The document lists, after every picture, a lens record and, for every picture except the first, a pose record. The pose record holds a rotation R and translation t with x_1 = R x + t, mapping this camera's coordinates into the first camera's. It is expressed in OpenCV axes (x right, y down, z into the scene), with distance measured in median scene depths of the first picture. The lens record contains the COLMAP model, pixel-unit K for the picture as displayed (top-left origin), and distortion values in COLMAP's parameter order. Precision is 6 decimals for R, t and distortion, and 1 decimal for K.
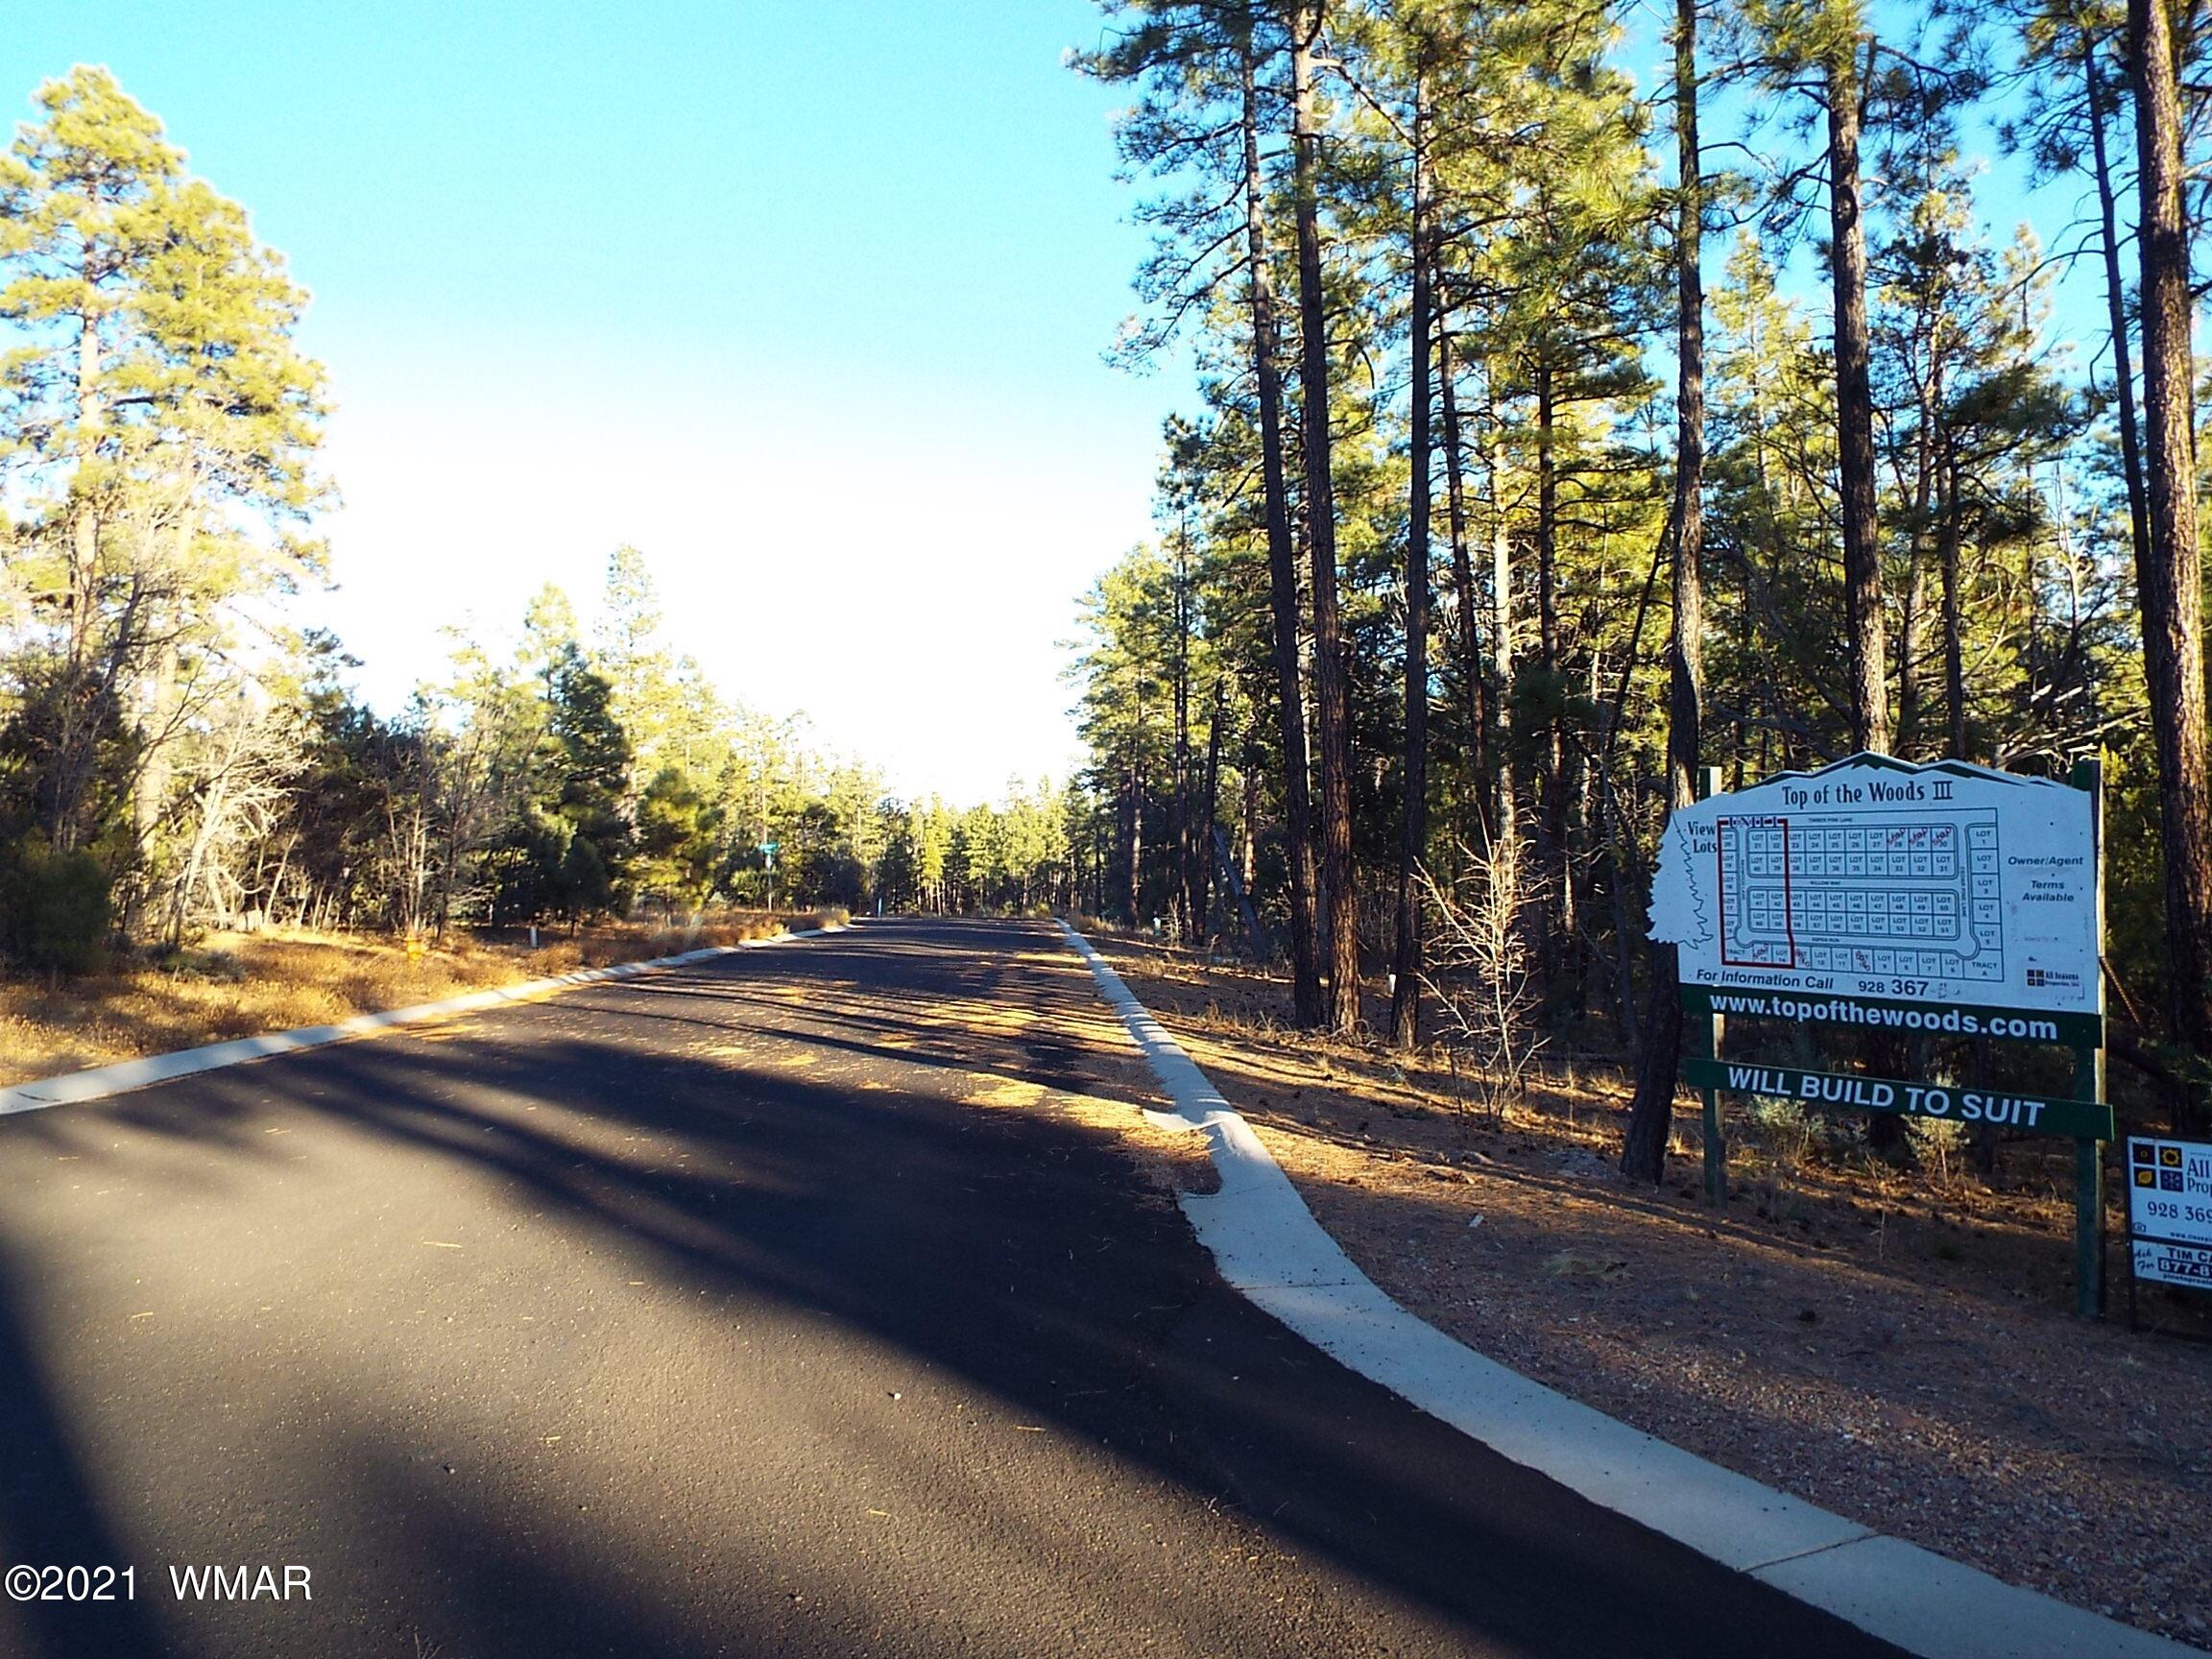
lens RADIAL K [[1625.6, 0, 1116.1], [0, 1625.6, 826.5], [0, 0, 1]] dist [-0.028034, 0.008361]
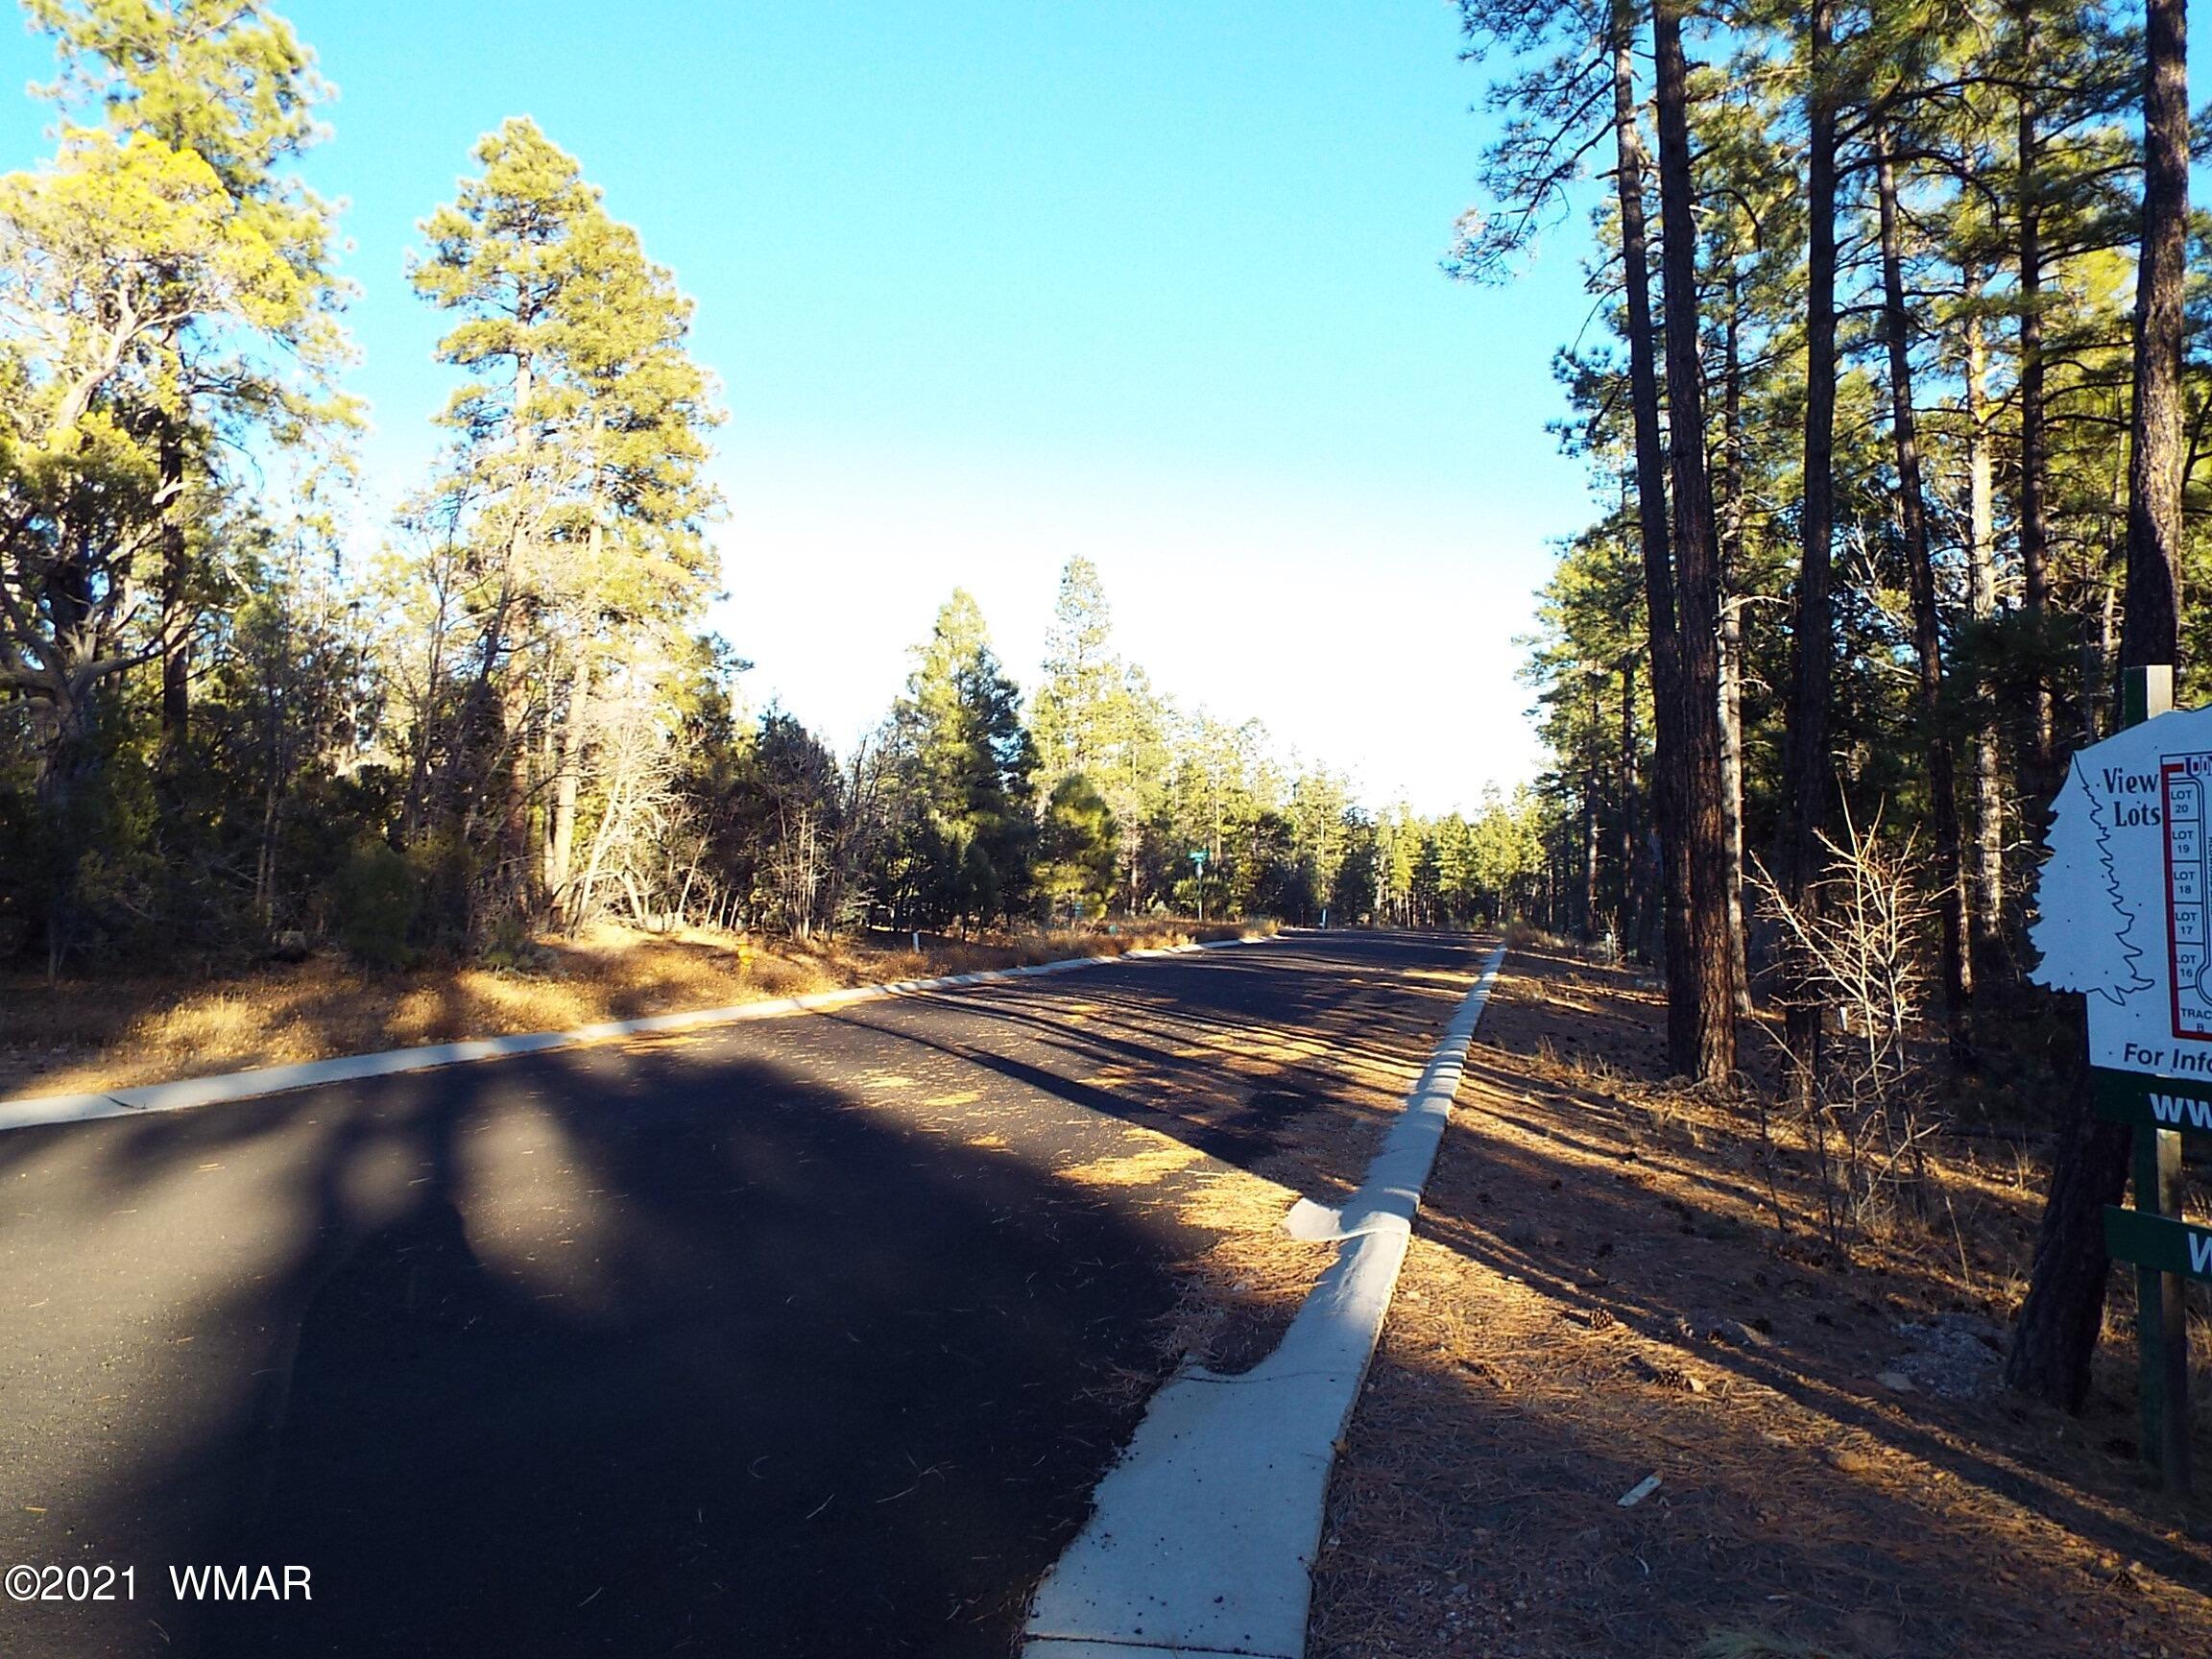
lens RADIAL K [[1625.6, 0, 1089.4], [0, 1625.6, 831.4], [0, 0, 1]] dist [-0.028034, 0.008361]
pose [[0.952384, -0.002516, -0.304890, 0.046691], [0.001337, 0.999991, -0.004076, 0.004857], [0.304897, 0.003474, 0.952379, 0.092587]]
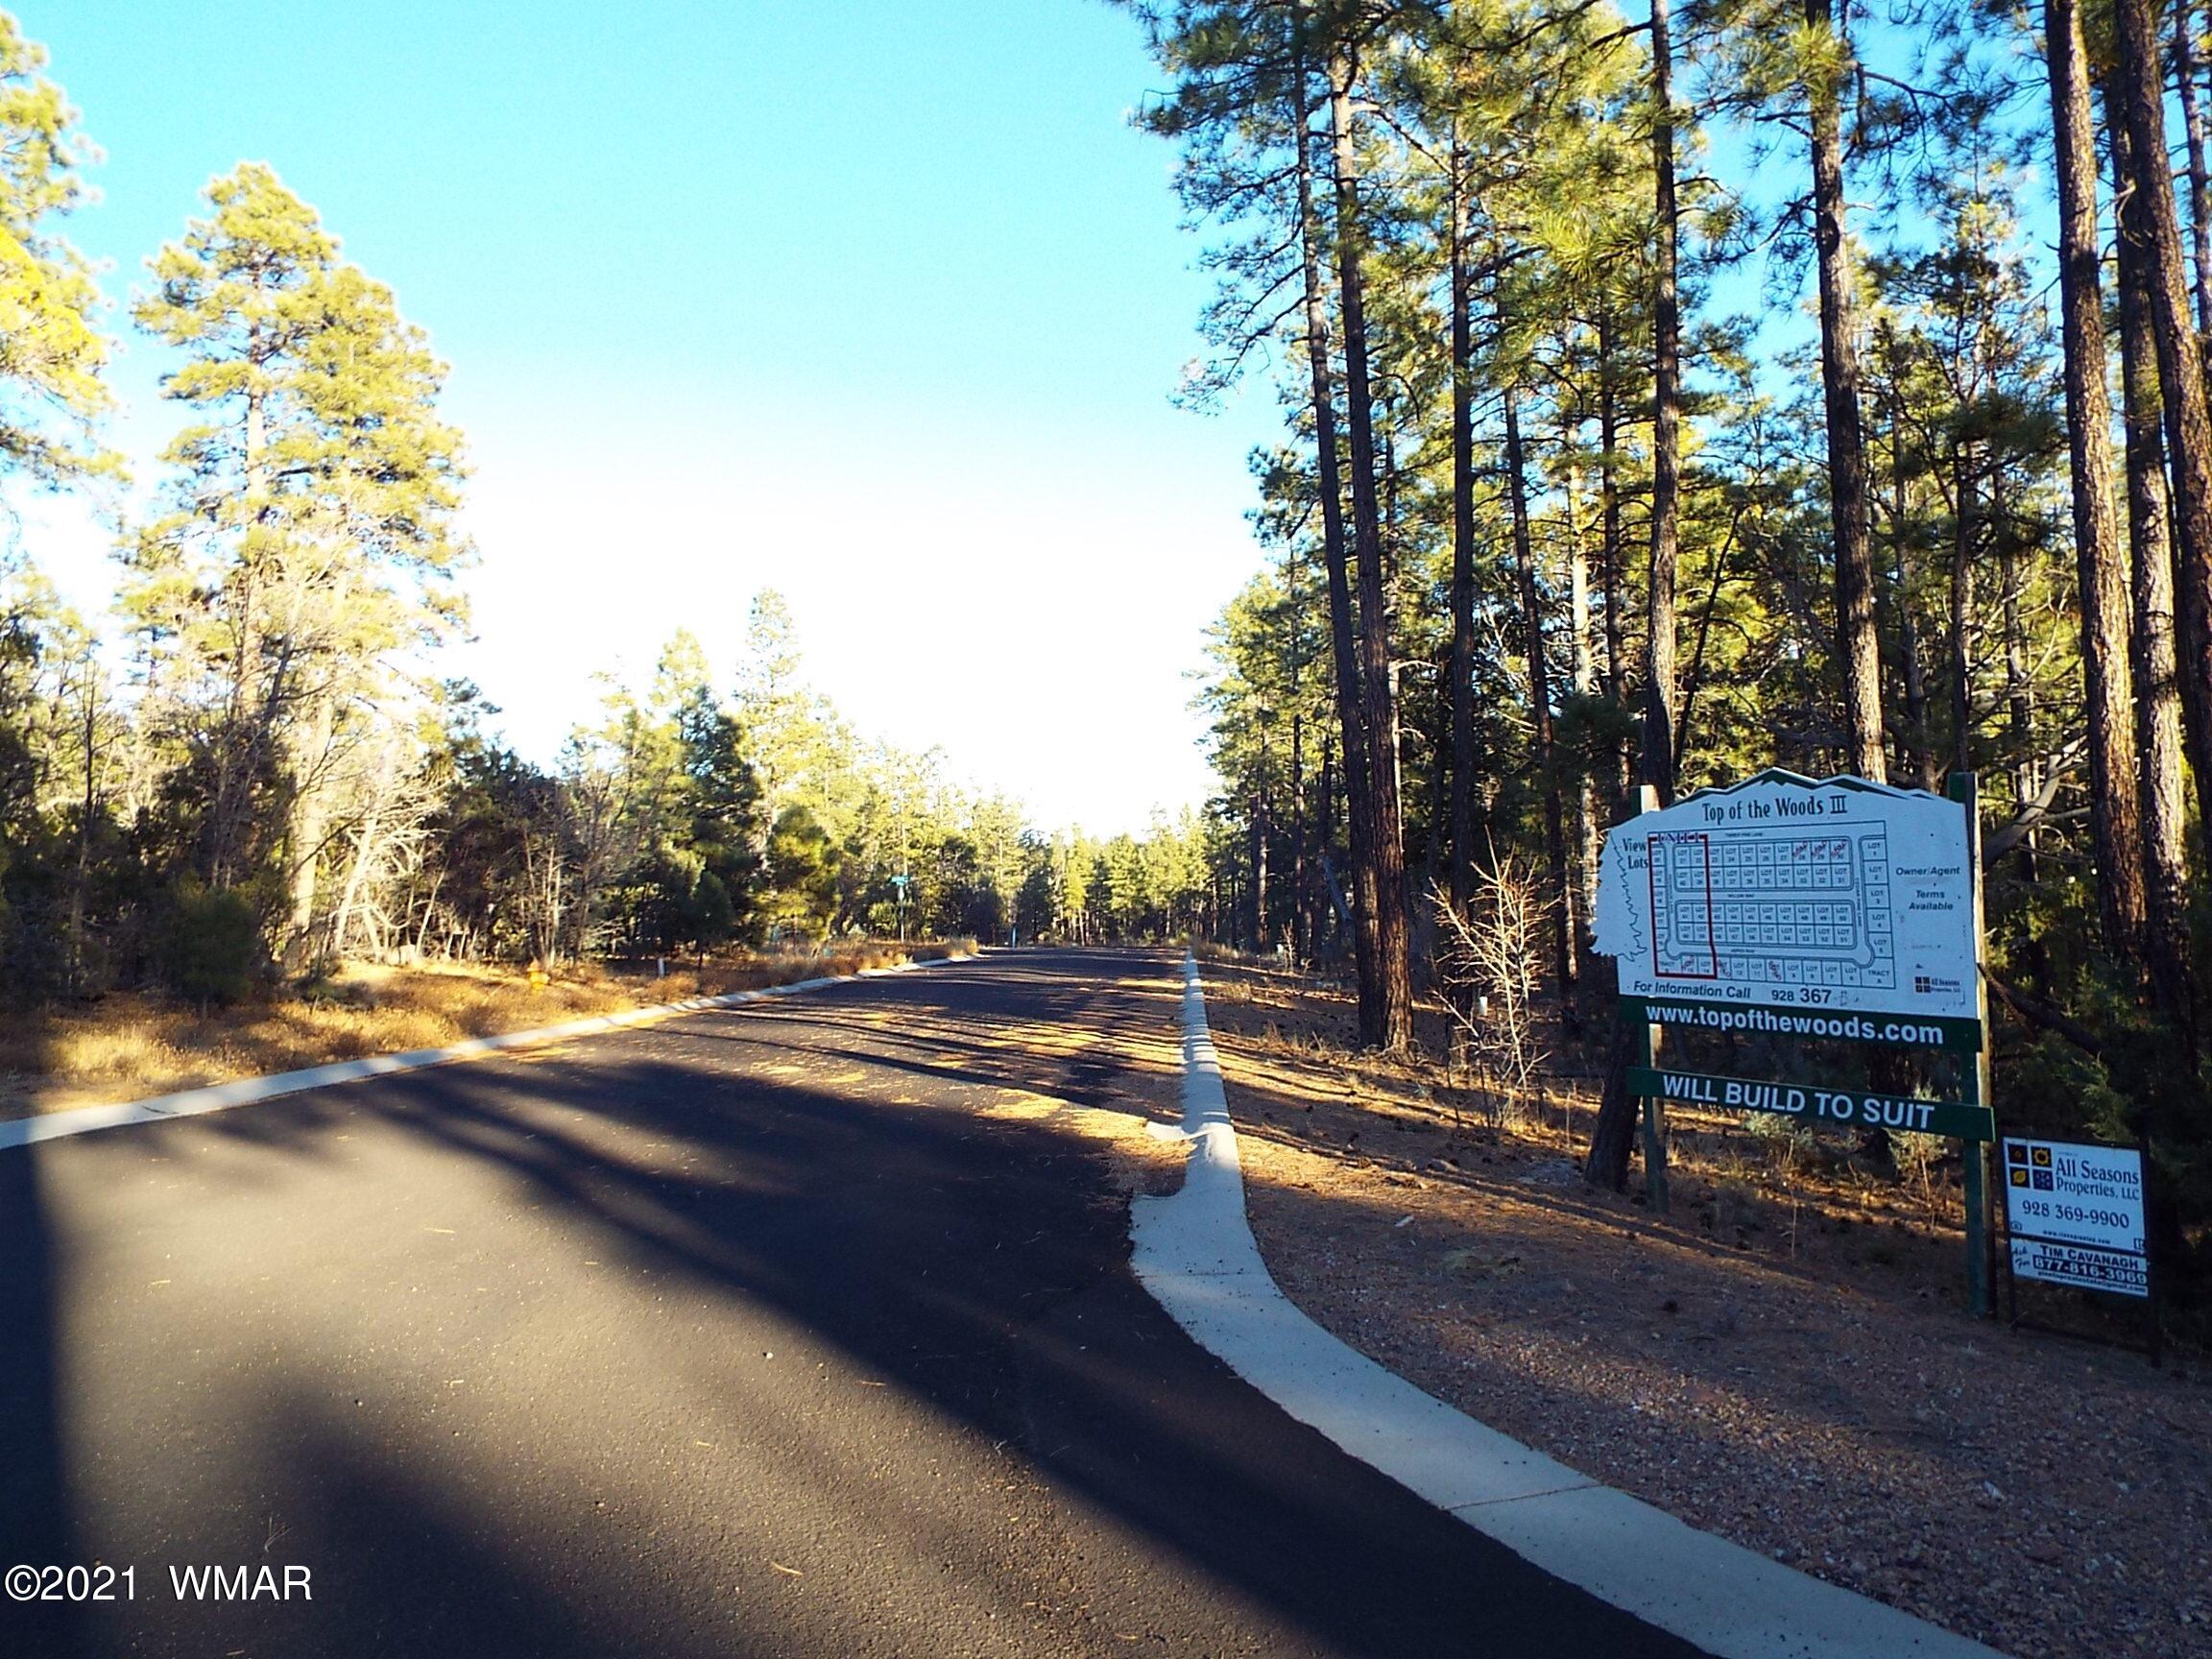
lens RADIAL K [[1625.6, 0, 1106.7], [0, 1625.6, 819.9], [0, 0, 1]] dist [-0.028034, 0.008361]
pose [[0.995246, -0.017136, -0.095877, 0.029764], [0.015028, 0.999630, -0.022672, 0.000828], [0.096230, 0.021124, 0.995135, -0.016402]]
